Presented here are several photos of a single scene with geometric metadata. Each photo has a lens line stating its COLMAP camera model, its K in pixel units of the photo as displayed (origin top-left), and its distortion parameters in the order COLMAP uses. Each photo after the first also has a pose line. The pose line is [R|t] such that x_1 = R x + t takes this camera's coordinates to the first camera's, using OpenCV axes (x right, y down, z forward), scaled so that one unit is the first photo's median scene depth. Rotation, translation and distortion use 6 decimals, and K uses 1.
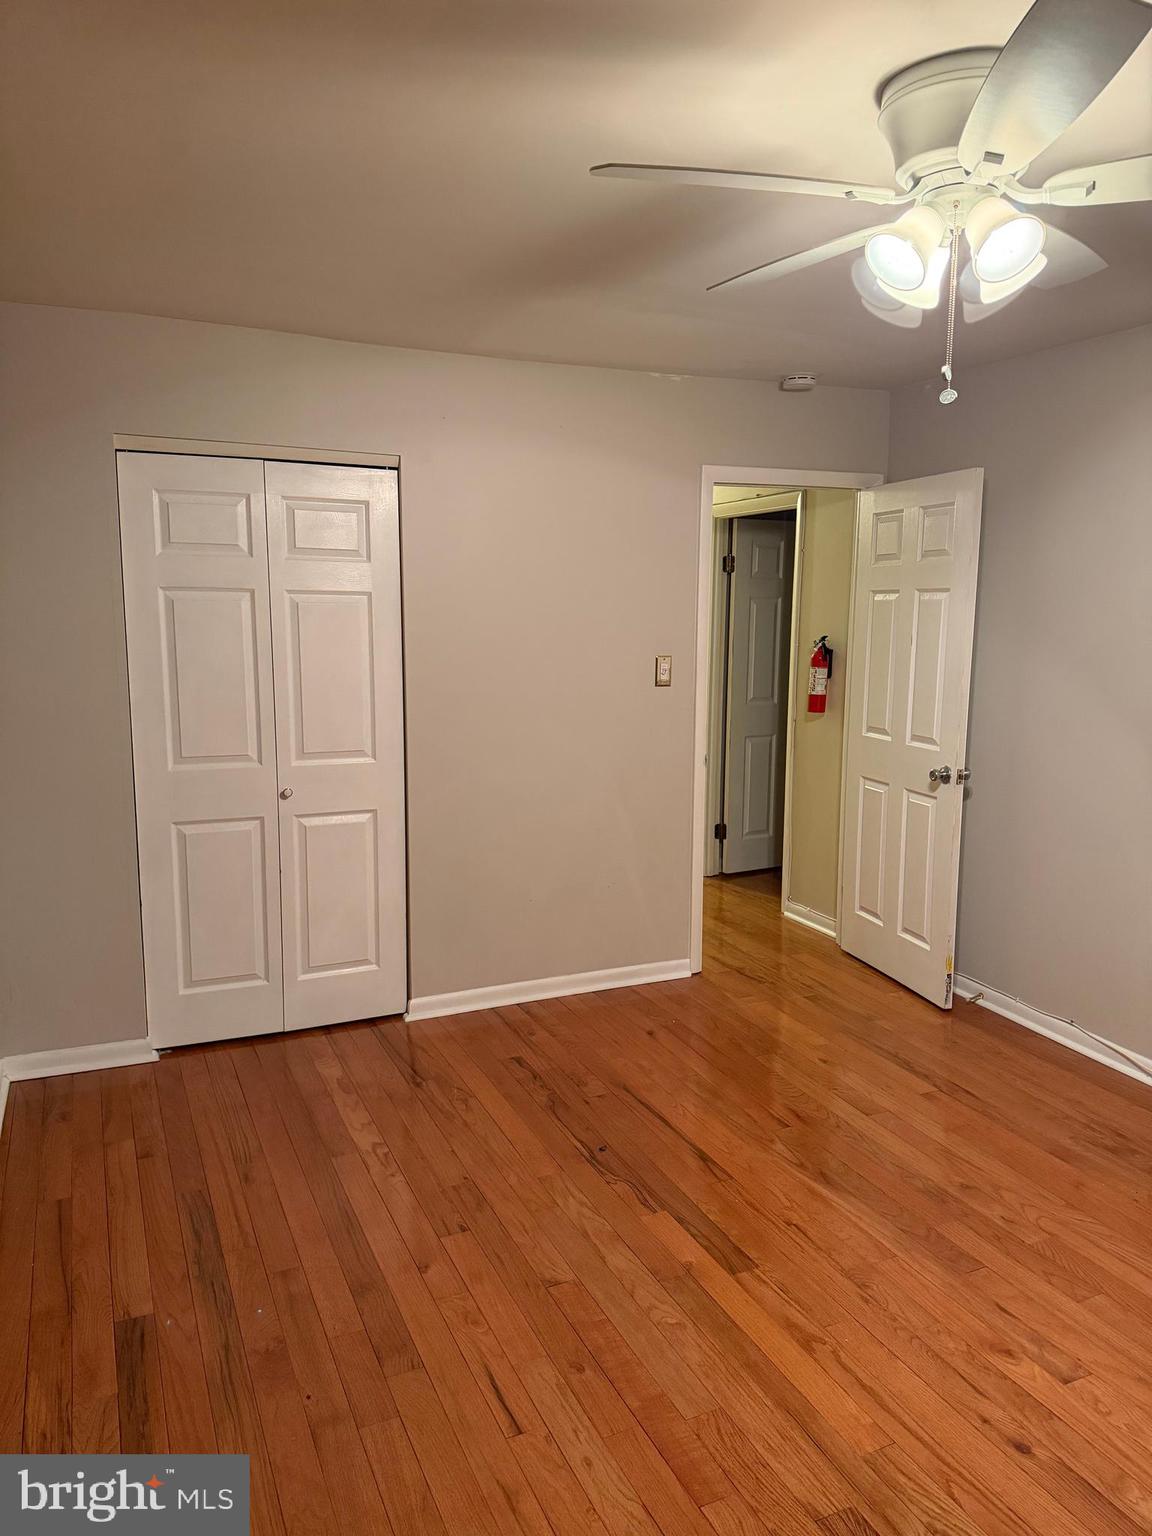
lens RADIAL K [[1066.2, 0, 525.1], [0, 1066.2, 772.2], [0, 0, 1]] dist [0.064842, -0.065143]
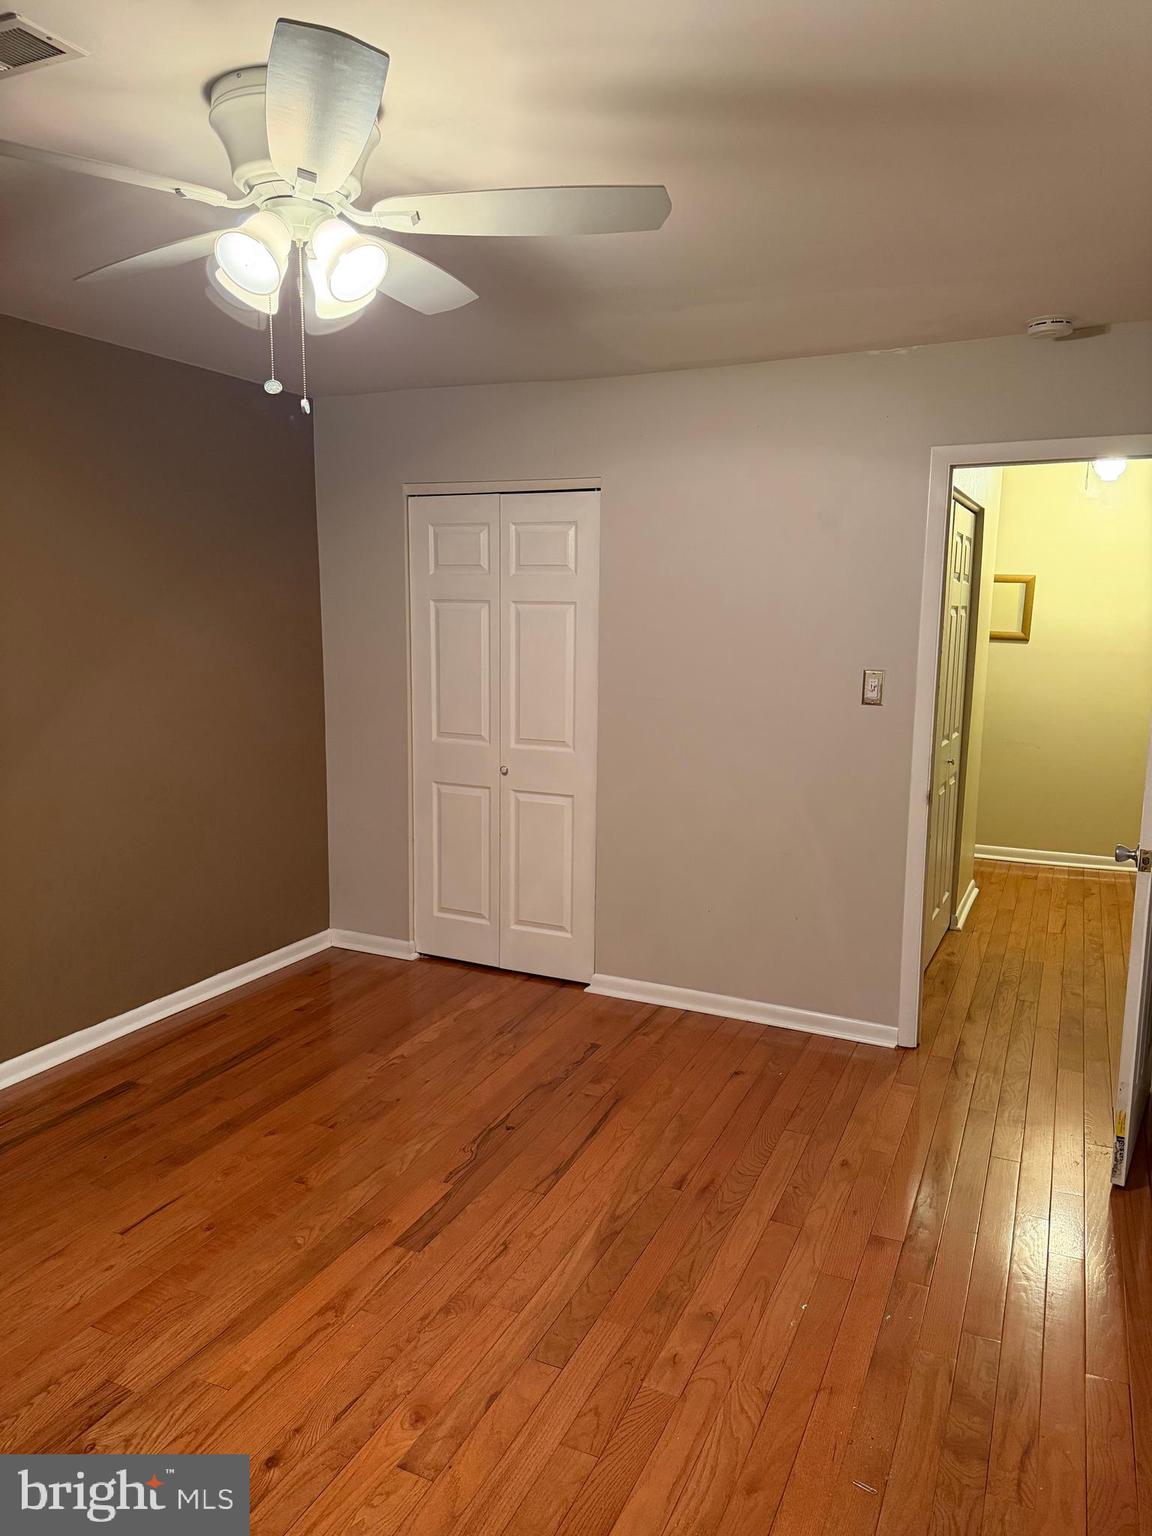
lens RADIAL K [[1049.4, 0, 576.0], [0, 1049.4, 768.0], [0, 0, 1]] dist [0.031348, -0.010819]
pose [[0.662240, 0.115966, -0.740263, 0.886616], [-0.110962, 0.992236, 0.056173, -0.073186], [0.741030, 0.044941, 0.669966, 0.348613]]
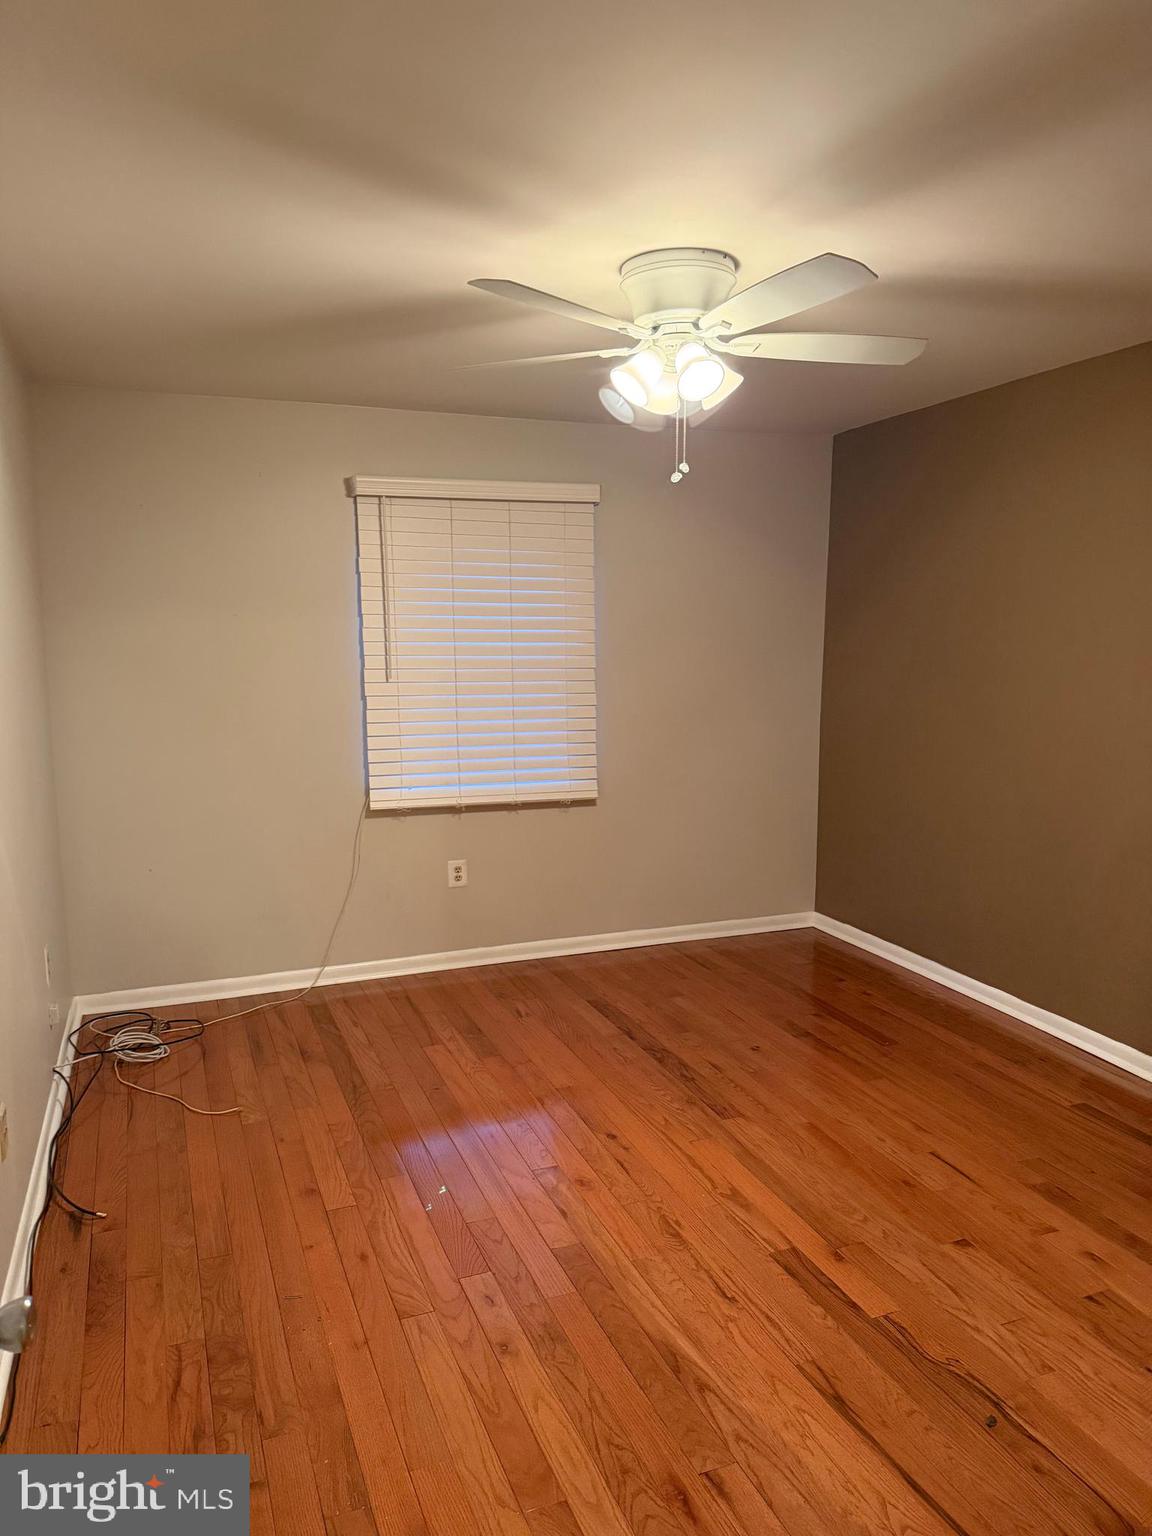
lens RADIAL K [[1047.7, 0, 524.8], [0, 1047.7, 774.6], [0, 0, 1]] dist [0.113279, -0.119652]
pose [[-0.998920, -0.007337, 0.045885, 0.353473], [0.006186, 0.957669, 0.287805, -0.247559], [-0.046054, 0.287778, -0.956589, 1.615575]]
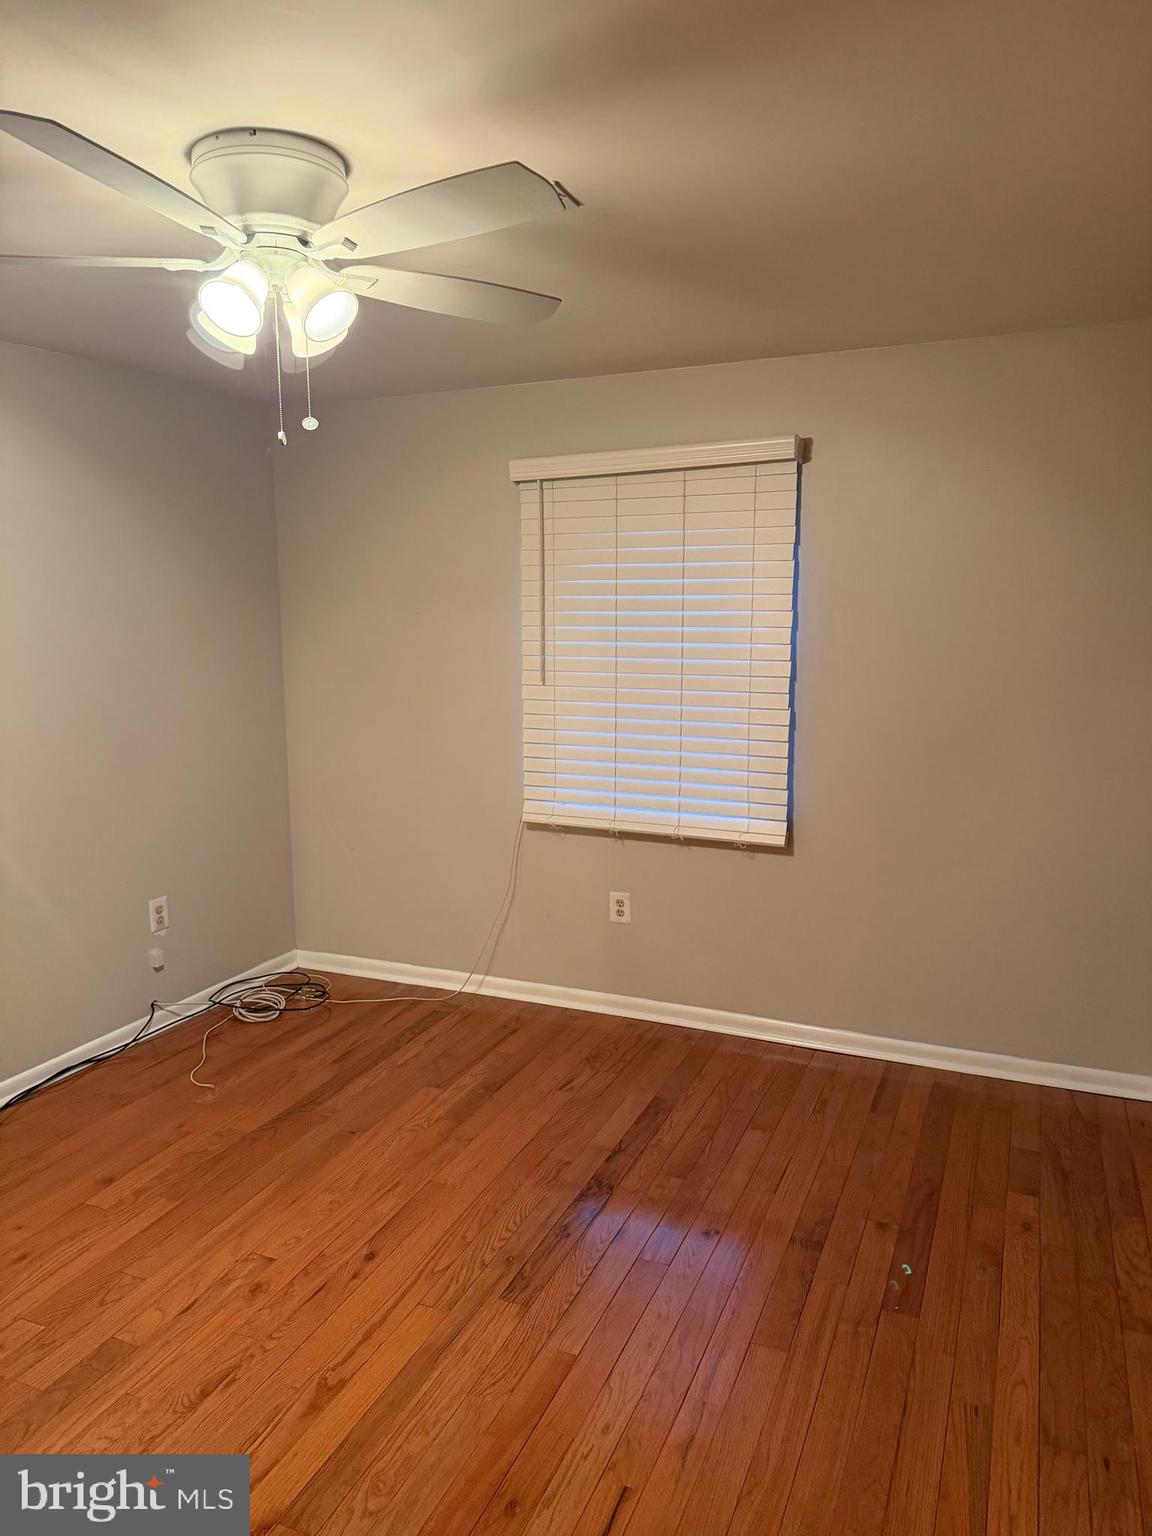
lens RADIAL K [[1049.4, 0, 576.0], [0, 1049.4, 768.0], [0, 0, 1]] dist [0.031348, -0.010819]
pose [[-0.684590, -0.107203, 0.721002, -0.412674], [0.123682, 0.957700, 0.259833, -0.187787], [-0.718359, 0.267054, -0.642373, 1.017534]]
